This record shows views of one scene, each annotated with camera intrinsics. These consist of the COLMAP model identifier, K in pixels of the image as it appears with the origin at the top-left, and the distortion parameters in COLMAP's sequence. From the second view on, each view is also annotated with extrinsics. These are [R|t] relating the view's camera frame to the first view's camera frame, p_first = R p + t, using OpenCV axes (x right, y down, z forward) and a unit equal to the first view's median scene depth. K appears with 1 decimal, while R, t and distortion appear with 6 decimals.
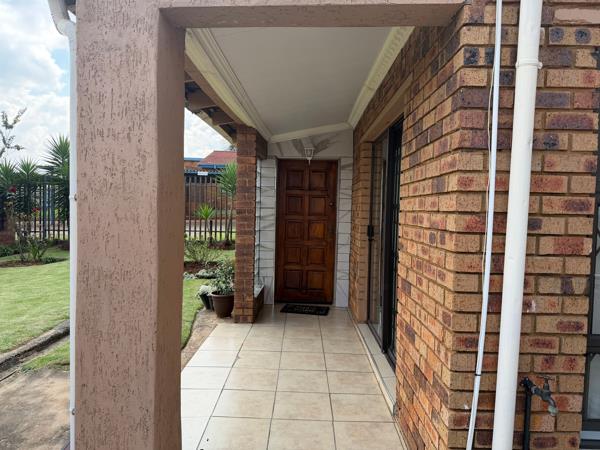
lens RADIAL K [[419.2, 0, 300.0], [0, 419.2, 225.0], [0, 0, 1]] dist [0.072409, -0.098549]
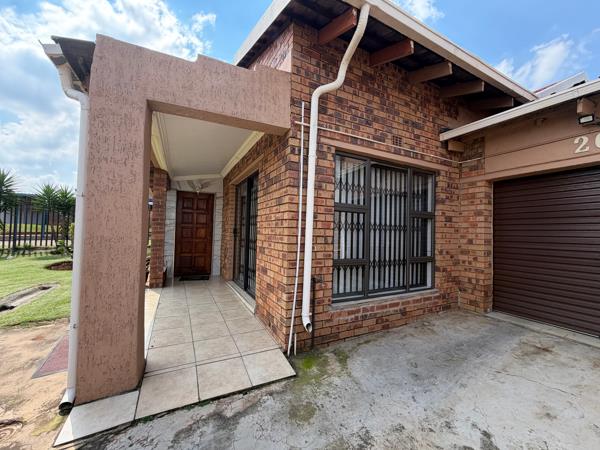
lens RADIAL K [[235.9, 0, 300.0], [0, 235.9, 225.0], [0, 0, 1]] dist [-0.002774, -0.000118]
pose [[0.882077, 0.009642, 0.471007, -0.208281], [0.014630, 0.998748, -0.047842, 0.113522], [-0.470878, 0.049091, 0.880831, -0.226312]]
